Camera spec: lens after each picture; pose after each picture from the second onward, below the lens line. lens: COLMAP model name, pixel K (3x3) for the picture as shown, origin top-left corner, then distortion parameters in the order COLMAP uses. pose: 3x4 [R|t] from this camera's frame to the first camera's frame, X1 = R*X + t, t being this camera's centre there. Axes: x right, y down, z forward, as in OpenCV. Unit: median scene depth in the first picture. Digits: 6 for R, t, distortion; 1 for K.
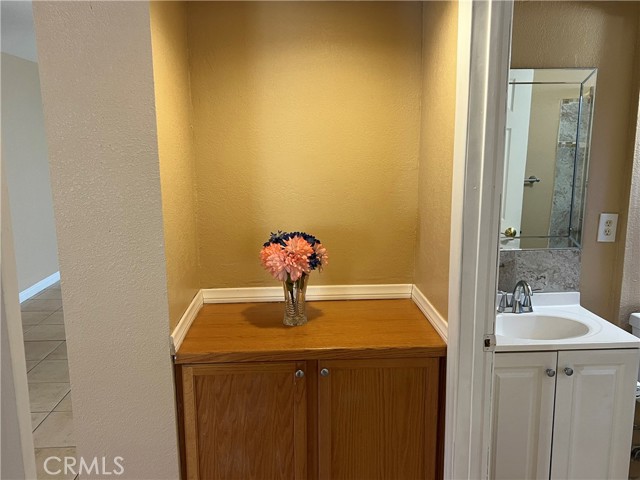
lens RADIAL K [[539.3, 0, 319.8], [0, 539.3, 240.6], [0, 0, 1]] dist [0.033246, 0.000492]
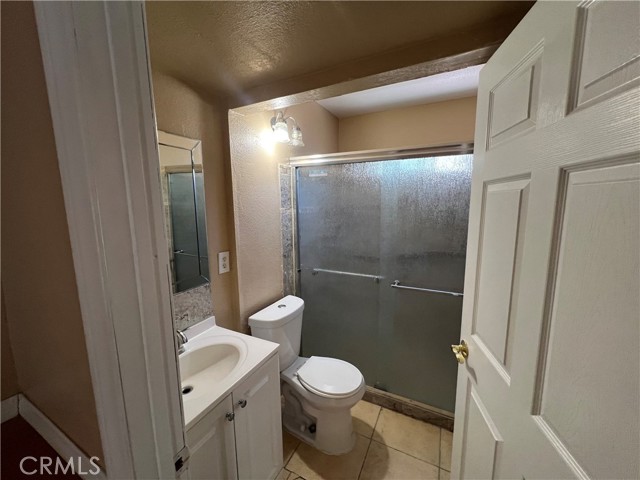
lens RADIAL K [[255.8, 0, 317.8], [0, 255.8, 239.2], [0, 0, 1]] dist [-0.004165, -0.000105]
pose [[0.500244, -0.122365, 0.857195, 0.107921], [0.161355, 0.985798, 0.046559, -0.072155], [-0.850718, 0.115022, 0.512883, 0.469186]]
